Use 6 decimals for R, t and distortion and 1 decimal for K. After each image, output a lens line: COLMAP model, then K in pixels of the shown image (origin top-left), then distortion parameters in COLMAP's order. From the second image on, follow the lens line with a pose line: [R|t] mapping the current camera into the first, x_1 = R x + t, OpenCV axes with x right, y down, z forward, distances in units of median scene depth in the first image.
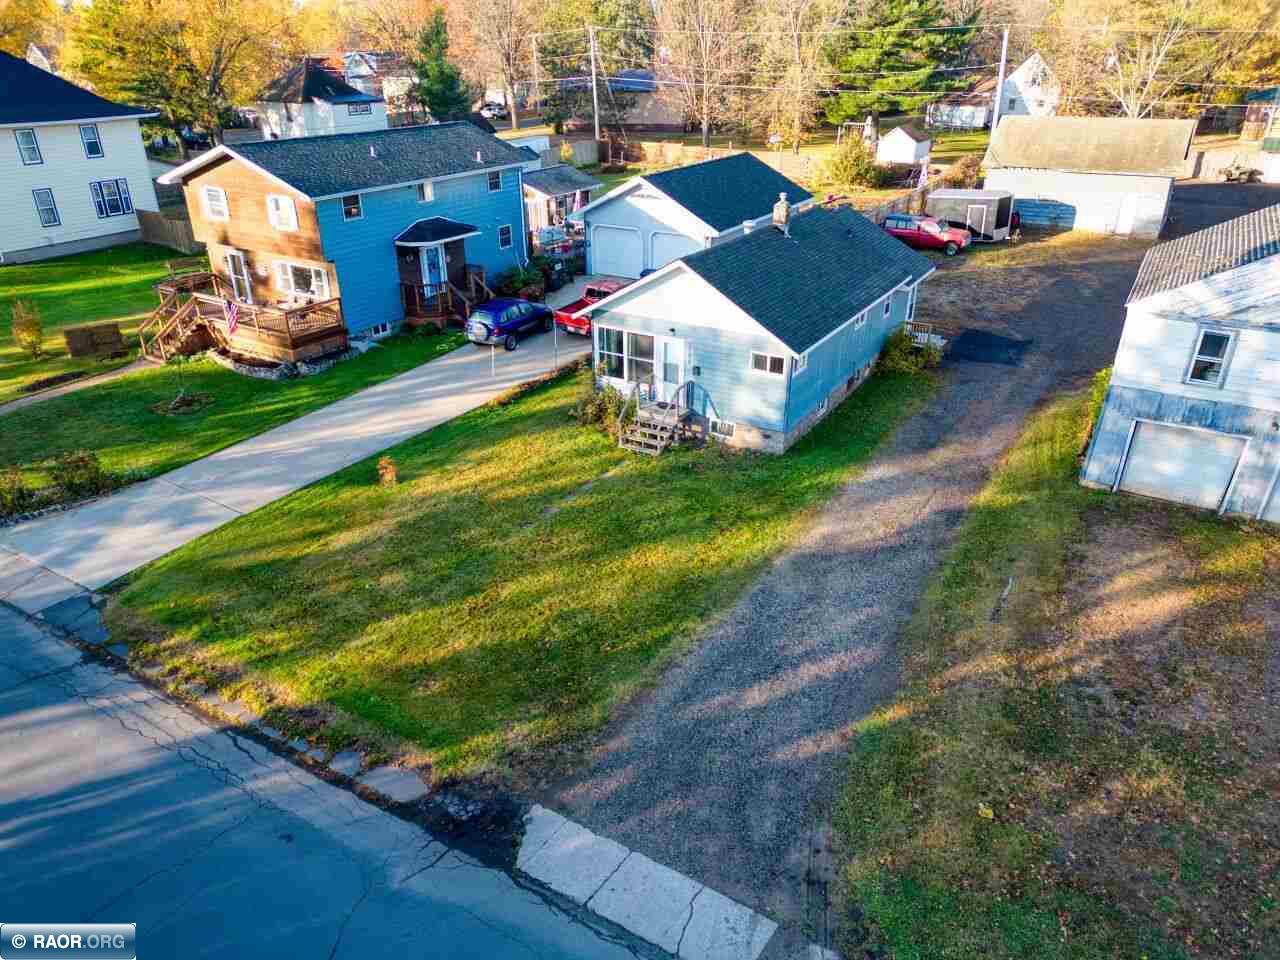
lens RADIAL K [[886.6, 0, 633.8], [0, 886.6, 477.8], [0, 0, 1]] dist [0.083252, -0.080499]
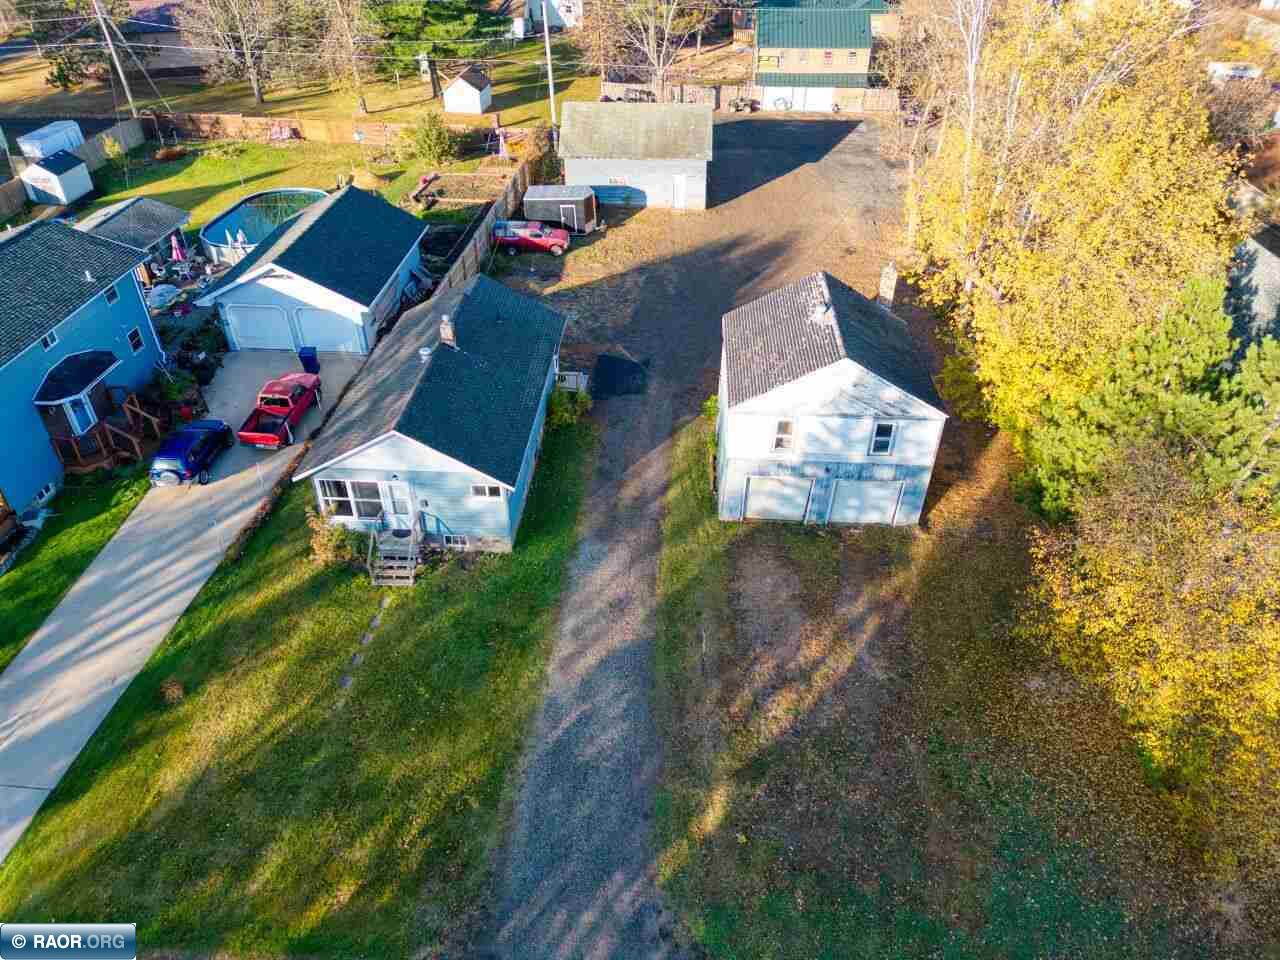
lens RADIAL K [[886.6, 0, 633.8], [0, 886.6, 477.8], [0, 0, 1]] dist [0.083252, -0.080499]
pose [[0.884957, -0.269251, 0.379940, -0.090305], [0.201980, 0.957090, 0.207807, -0.254121], [-0.419589, -0.107160, 0.901367, -0.127106]]
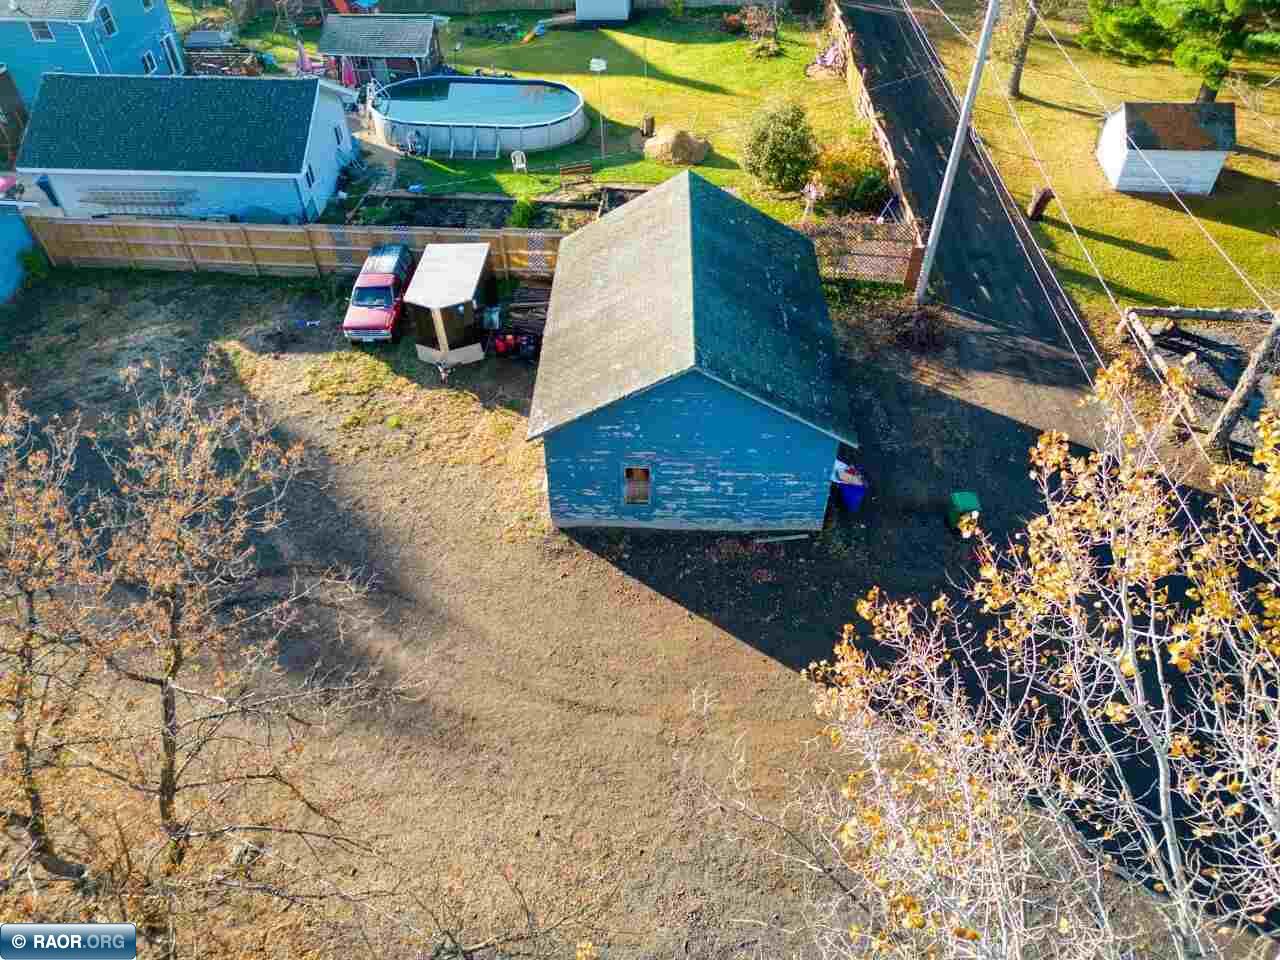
lens RADIAL K [[886.6, 0, 633.8], [0, 886.6, 477.8], [0, 0, 1]] dist [0.083252, -0.080499]
pose [[0.487563, 0.603115, -0.631296, 1.219606], [-0.380005, 0.797572, 0.468483, -0.726881], [0.786053, 0.011481, 0.618053, 0.991559]]
